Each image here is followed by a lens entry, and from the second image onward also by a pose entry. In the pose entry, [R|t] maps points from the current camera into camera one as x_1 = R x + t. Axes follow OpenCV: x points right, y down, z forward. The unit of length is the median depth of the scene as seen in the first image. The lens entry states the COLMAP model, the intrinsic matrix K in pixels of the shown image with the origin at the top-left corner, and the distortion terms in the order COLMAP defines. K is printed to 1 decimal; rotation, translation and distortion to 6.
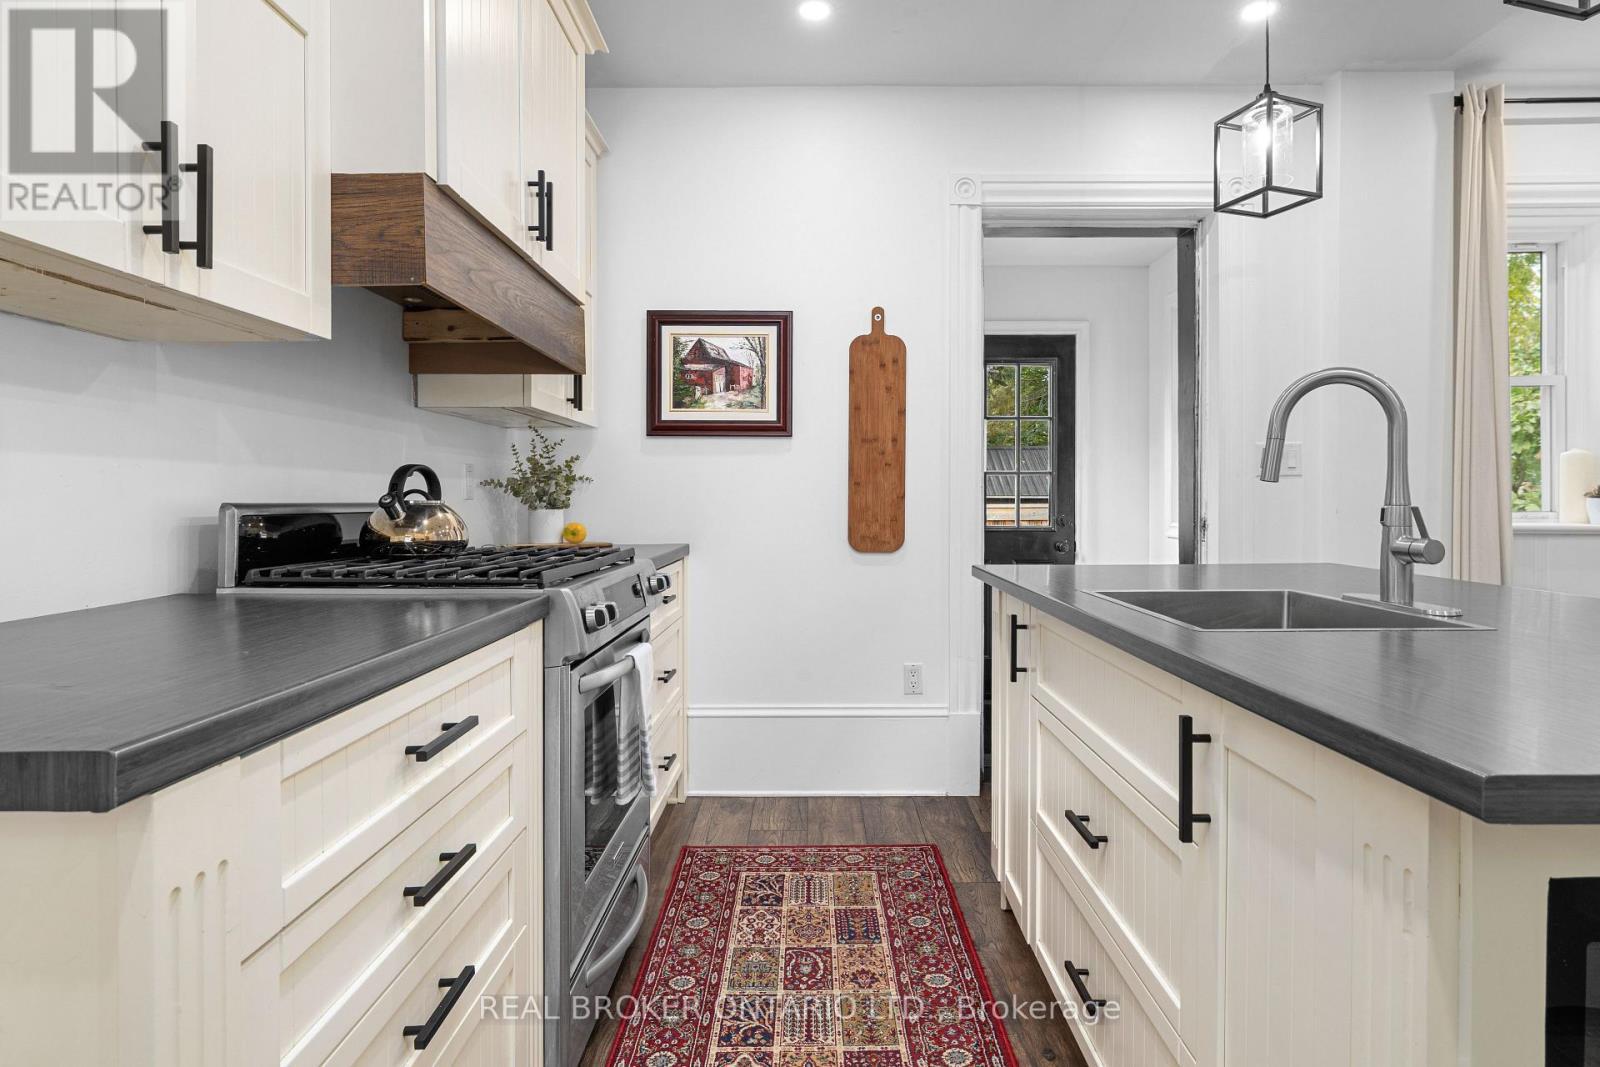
lens RADIAL K [[858.3, 0, 822.0], [0, 858.3, 505.7], [0, 0, 1]] dist [-0.001701, -0.001465]
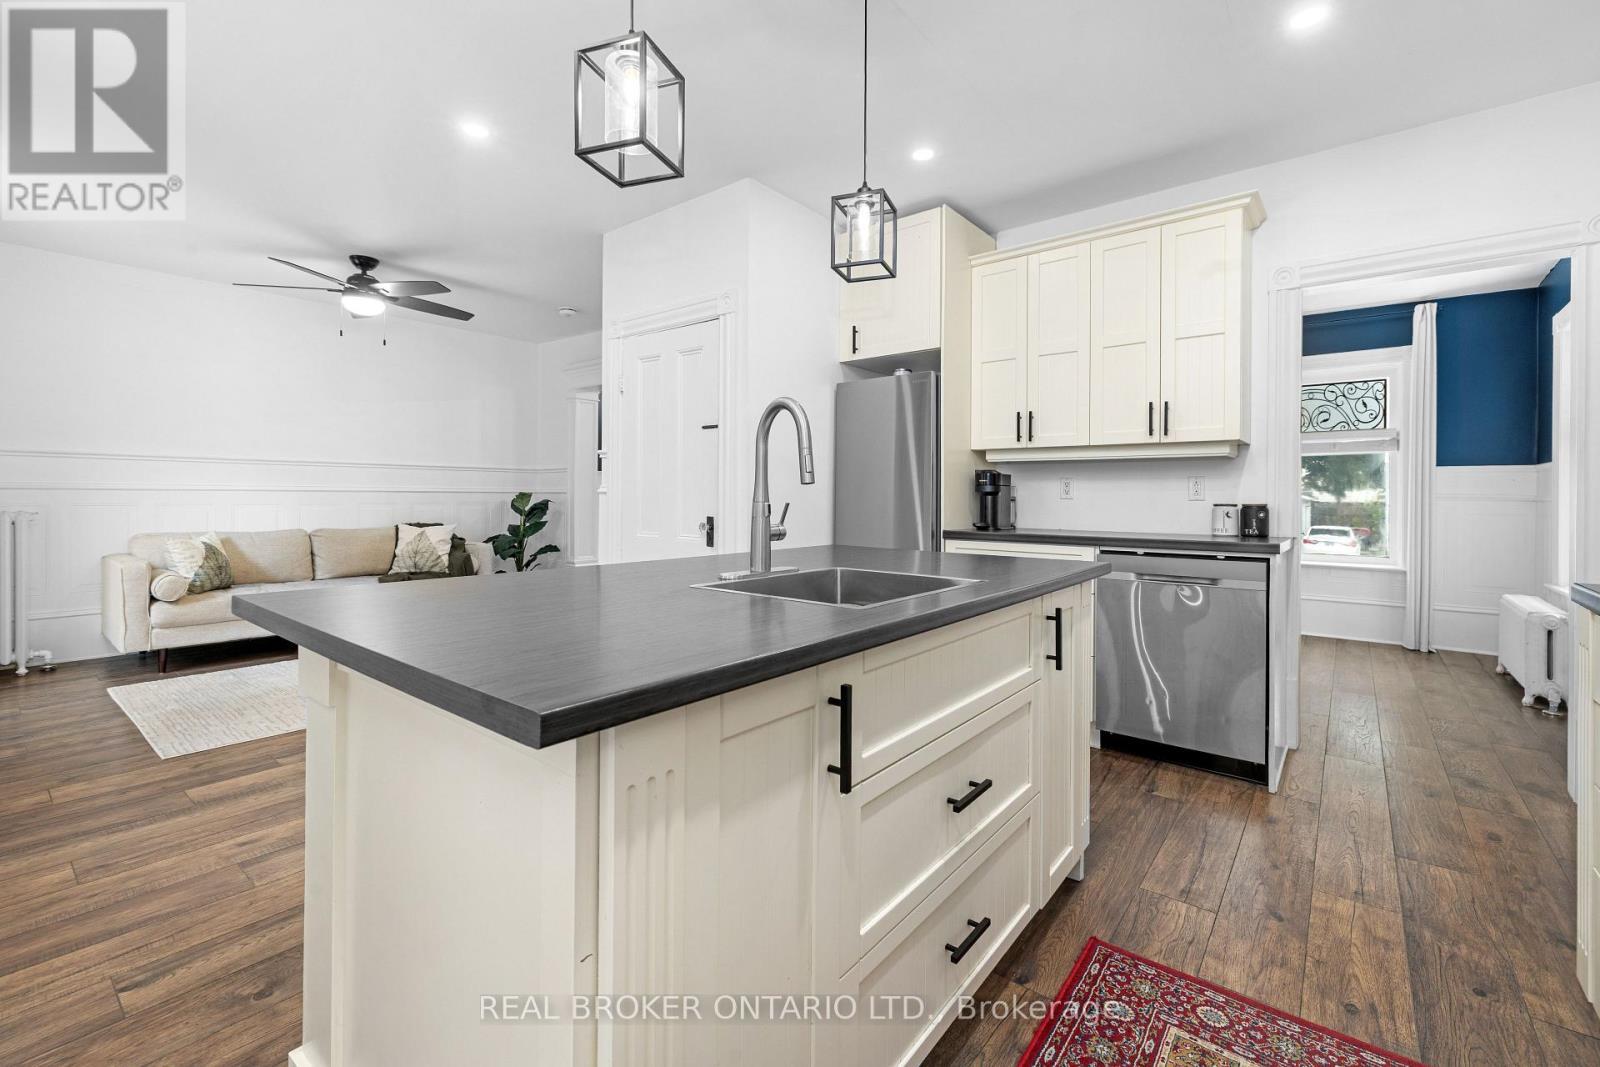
lens RADIAL K [[680.8, 0, 806.6], [0, 680.8, 507.0], [0, 0, 1]] dist [0.000754, 0.001162]
pose [[-0.771770, -0.014210, 0.635743, -0.041260], [-0.006079, 0.999869, 0.014969, -0.003111], [-0.635872, 0.007688, -0.771756, 0.885396]]
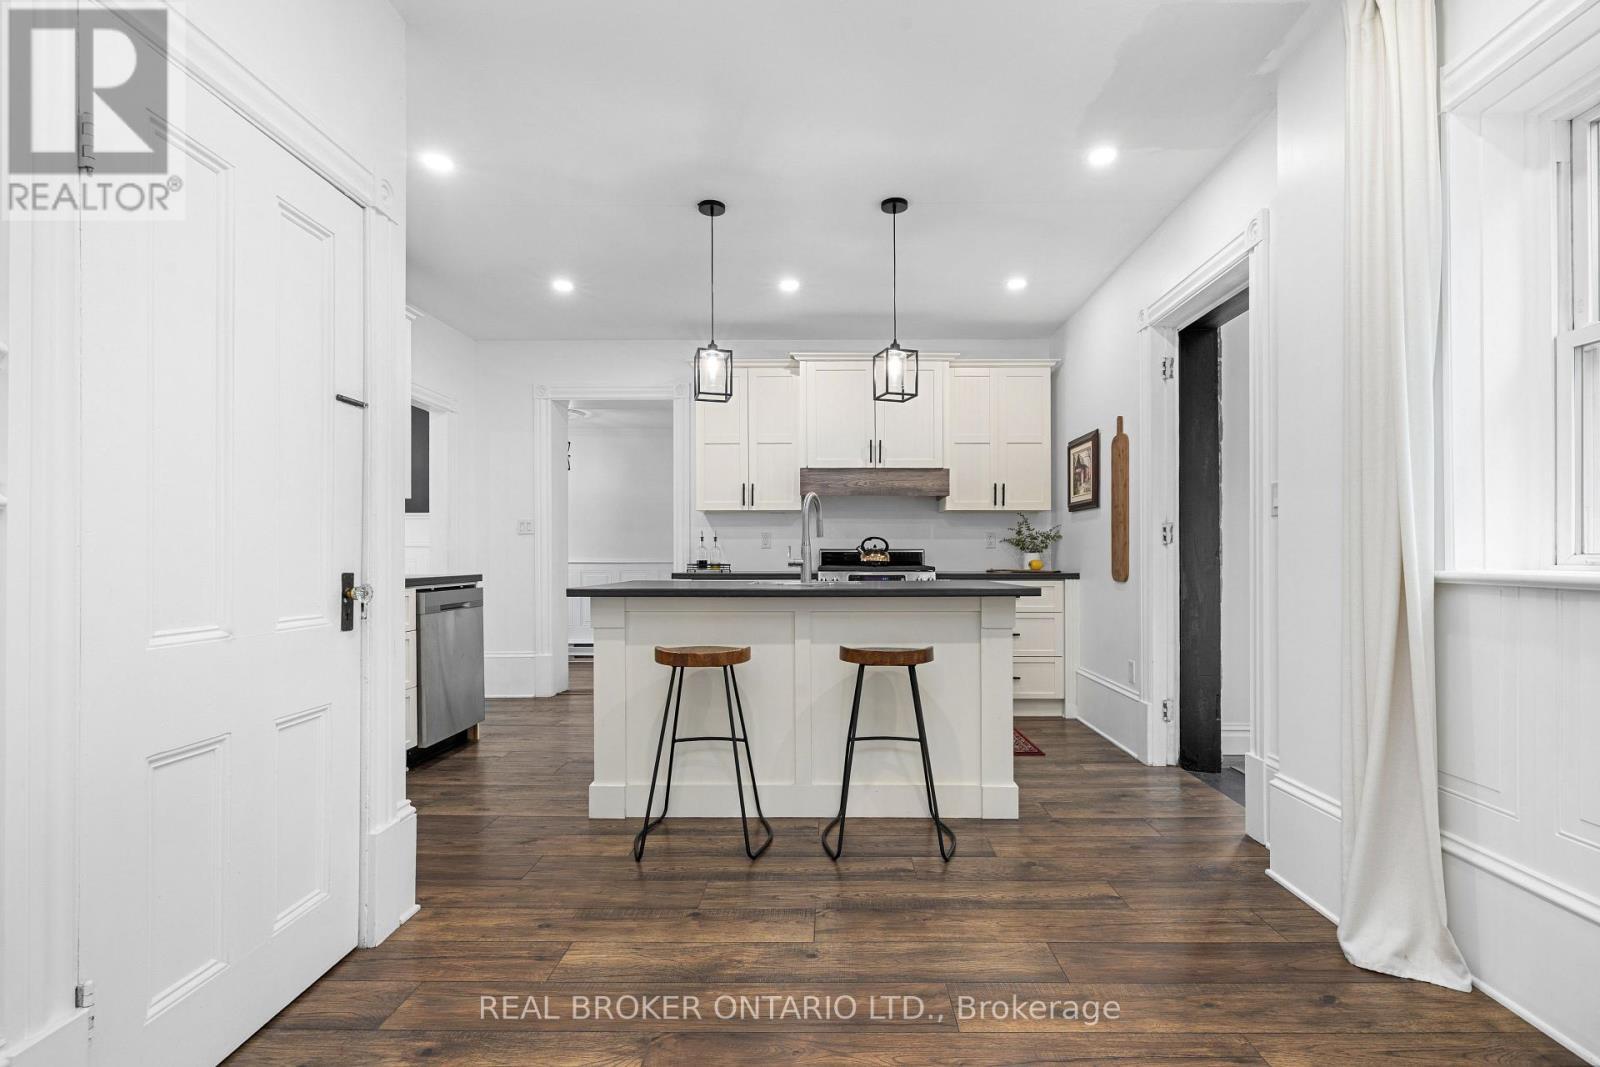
lens RADIAL K [[738.1, 0, 818.3], [0, 738.1, 558.6], [0, 0, 1]] dist [0.000826, -0.001144]
pose [[-0.020098, 0.004279, -0.999789, 1.408293], [-0.005235, 0.999977, 0.004386, 0.011964], [0.999784, 0.005322, -0.020075, 0.531438]]
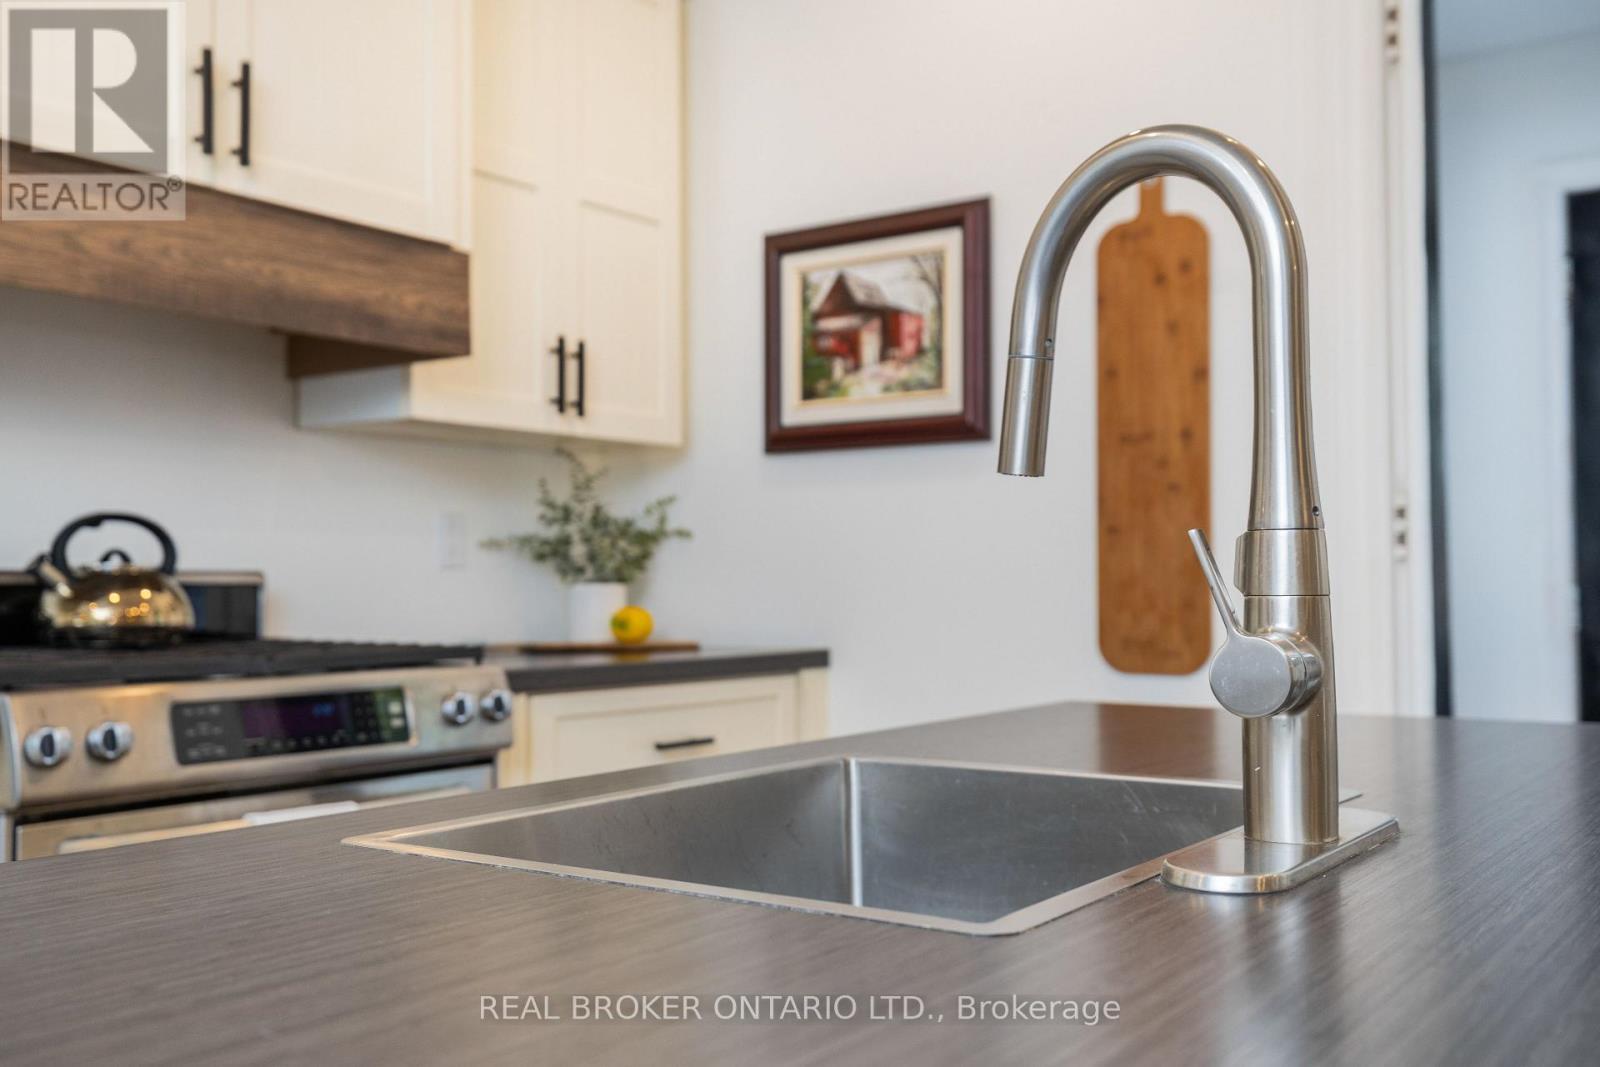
lens RADIAL K [[1542.8, 0, 801.8], [0, 1542.8, 523.6], [0, 0, 1]] dist [0.029533, 0.000000]
pose [[0.804027, -0.027658, -0.593950, 0.435681], [0.001859, 0.999030, -0.044005, 0.009167], [0.594590, 0.034277, 0.803298, 0.210354]]
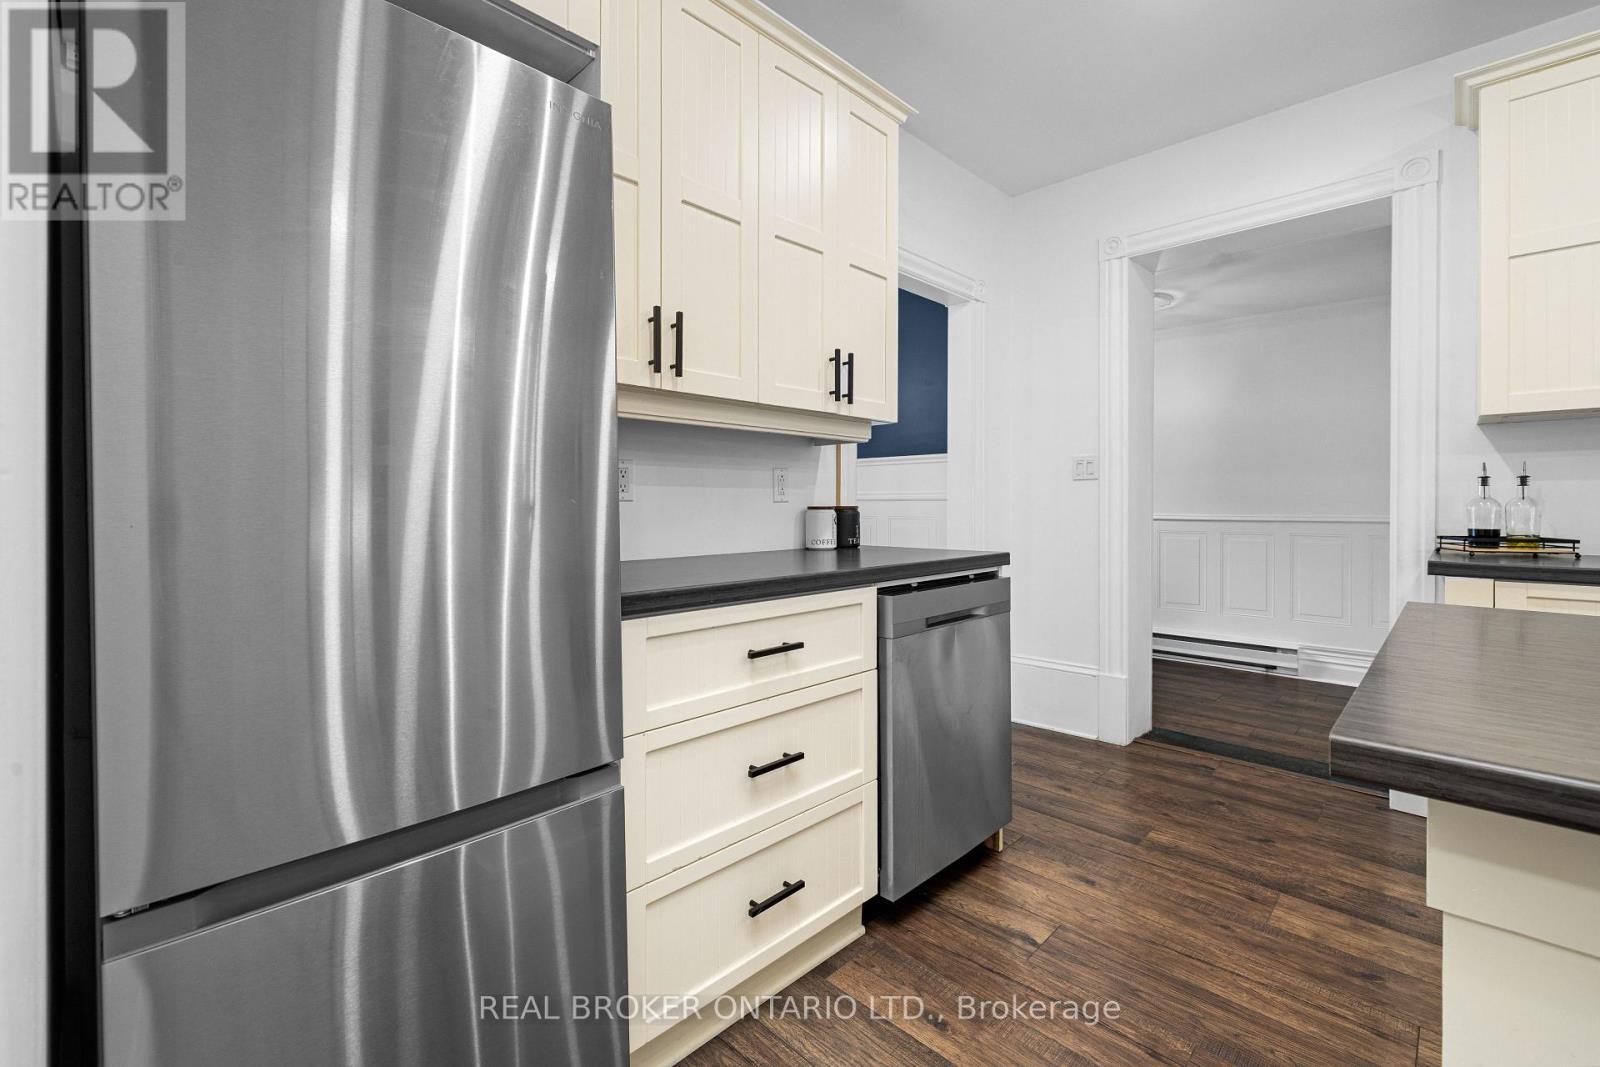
lens RADIAL K [[680.8, 0, 804.1], [0, 680.8, 519.8], [0, 0, 1]] dist [0.000754, 0.001162]
pose [[-0.697666, 0.011549, -0.716330, 0.690095], [-0.003541, 0.999802, 0.019568, 0.003406], [0.716415, 0.016188, -0.697487, 0.212197]]
